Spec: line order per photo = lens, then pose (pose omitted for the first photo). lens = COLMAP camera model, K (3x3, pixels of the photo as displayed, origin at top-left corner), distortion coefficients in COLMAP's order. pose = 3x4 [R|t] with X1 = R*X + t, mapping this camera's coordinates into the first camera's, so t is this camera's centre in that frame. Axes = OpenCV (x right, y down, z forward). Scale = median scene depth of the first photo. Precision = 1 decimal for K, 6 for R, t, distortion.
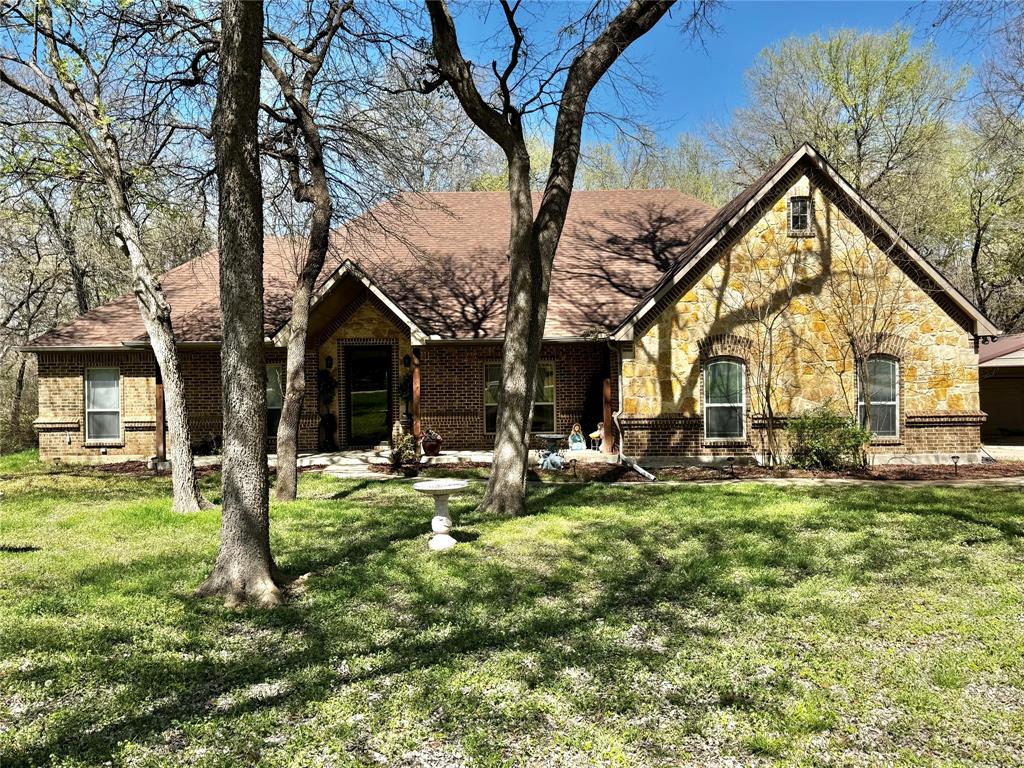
lens RADIAL K [[836.9, 0, 514.5], [0, 836.9, 384.7], [0, 0, 1]] dist [-0.017749, -0.020411]
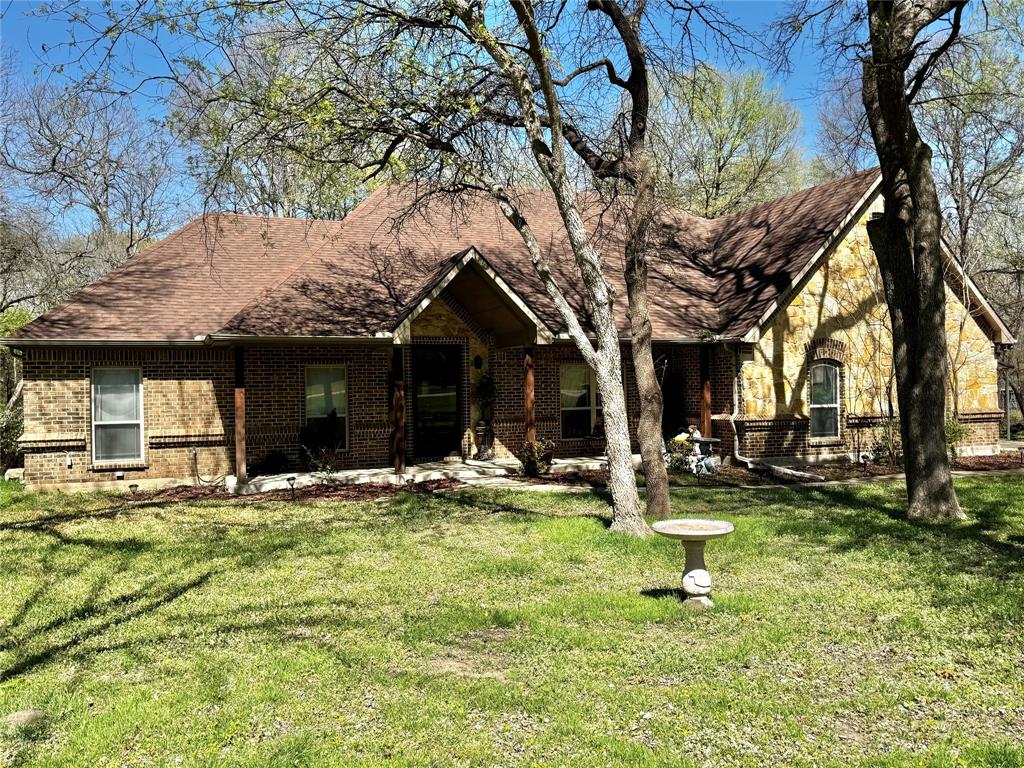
lens RADIAL K [[836.9, 0, 511.6], [0, 836.9, 383.0], [0, 0, 1]] dist [-0.017749, -0.020411]
pose [[0.933622, -0.000984, 0.358257, -0.488729], [0.004978, 0.999935, -0.010225, 0.004118], [-0.358224, 0.011330, 0.933567, 0.163692]]
